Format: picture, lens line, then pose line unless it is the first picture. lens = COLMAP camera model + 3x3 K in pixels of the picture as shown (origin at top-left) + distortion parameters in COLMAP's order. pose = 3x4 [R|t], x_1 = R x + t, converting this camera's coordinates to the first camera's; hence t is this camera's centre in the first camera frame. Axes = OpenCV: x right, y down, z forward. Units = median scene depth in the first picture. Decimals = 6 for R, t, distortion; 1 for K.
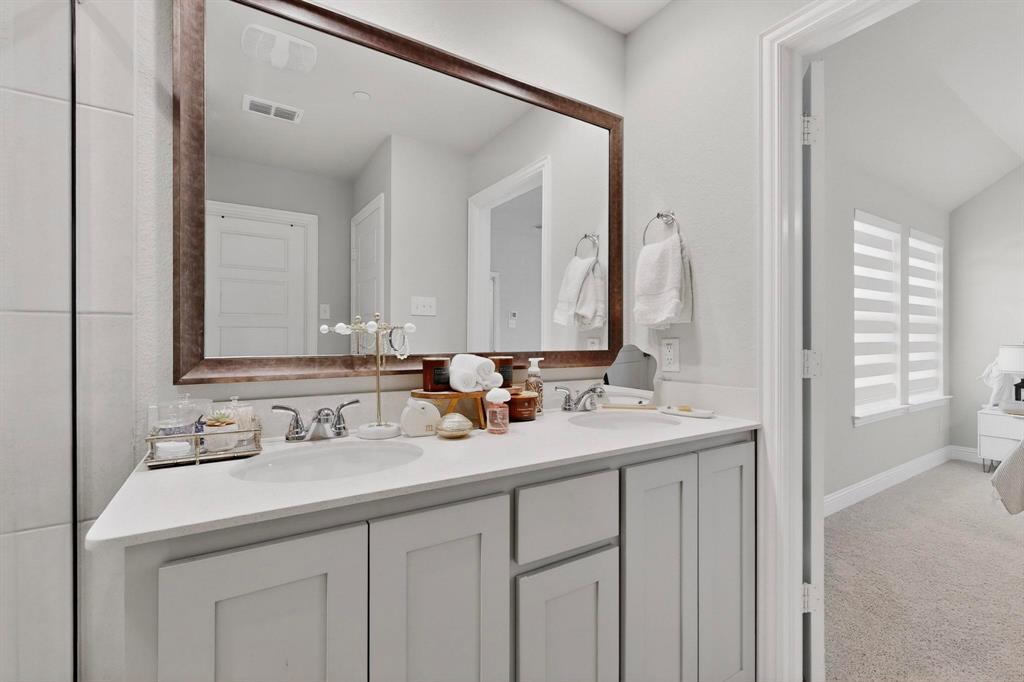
lens RADIAL K [[438.5, 0, 512.0], [0, 438.5, 341.0], [0, 0, 1]] dist [-0.001164, 0.000117]
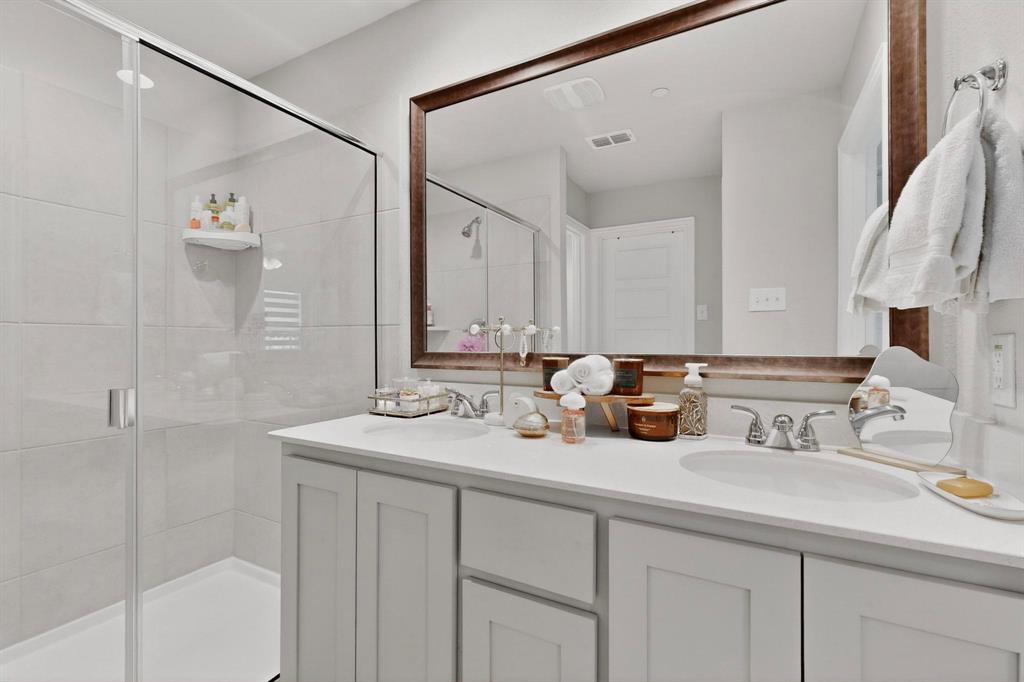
lens RADIAL K [[437.3, 0, 512.0], [0, 437.3, 341.0], [0, 0, 1]] dist [0.015224, -0.000069]
pose [[0.504185, 0.000122, -0.863596, 0.509478], [-0.001130, 0.999999, -0.000518, 0.000623], [0.863595, 0.001237, 0.504185, 0.320511]]
